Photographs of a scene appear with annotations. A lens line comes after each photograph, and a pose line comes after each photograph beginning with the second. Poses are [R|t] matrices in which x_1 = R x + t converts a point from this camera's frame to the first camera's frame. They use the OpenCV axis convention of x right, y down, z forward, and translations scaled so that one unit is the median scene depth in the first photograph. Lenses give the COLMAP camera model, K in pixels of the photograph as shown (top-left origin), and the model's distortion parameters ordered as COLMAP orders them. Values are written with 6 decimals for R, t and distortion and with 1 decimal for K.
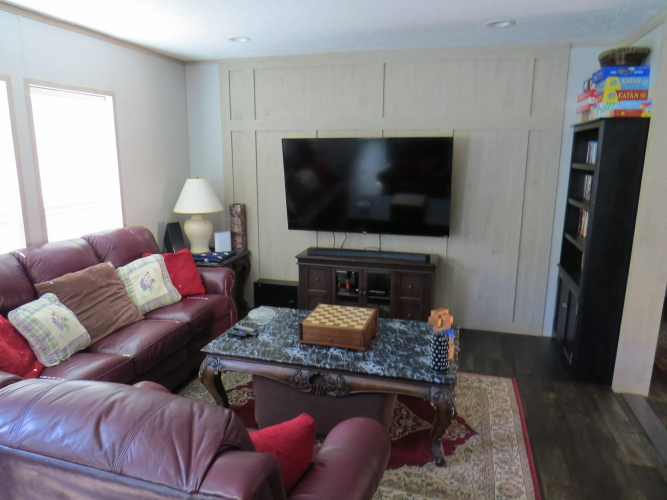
lens RADIAL K [[471.5, 0, 334.6], [0, 471.5, 249.5], [0, 0, 1]] dist [-0.022110, 0.002820]
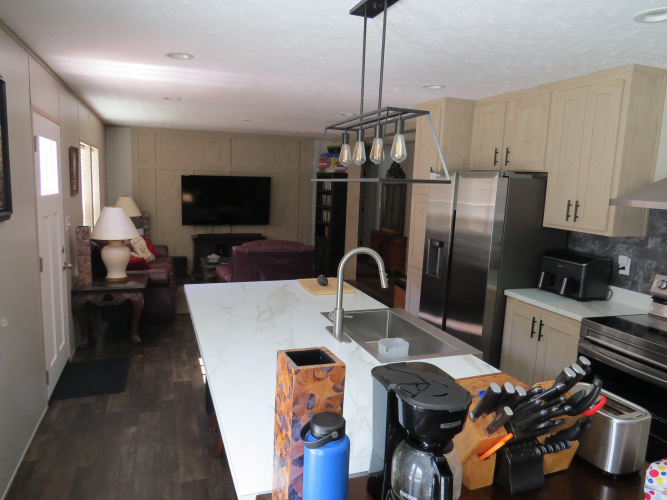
lens RADIAL K [[471.5, 0, 333.4], [0, 471.5, 249.8], [0, 0, 1]] dist [-0.022110, 0.002820]
pose [[0.817666, -0.064076, 0.572115, -0.687284], [0.084720, 0.996360, -0.009491, 0.122185], [-0.569425, 0.056230, 0.820118, -0.818211]]
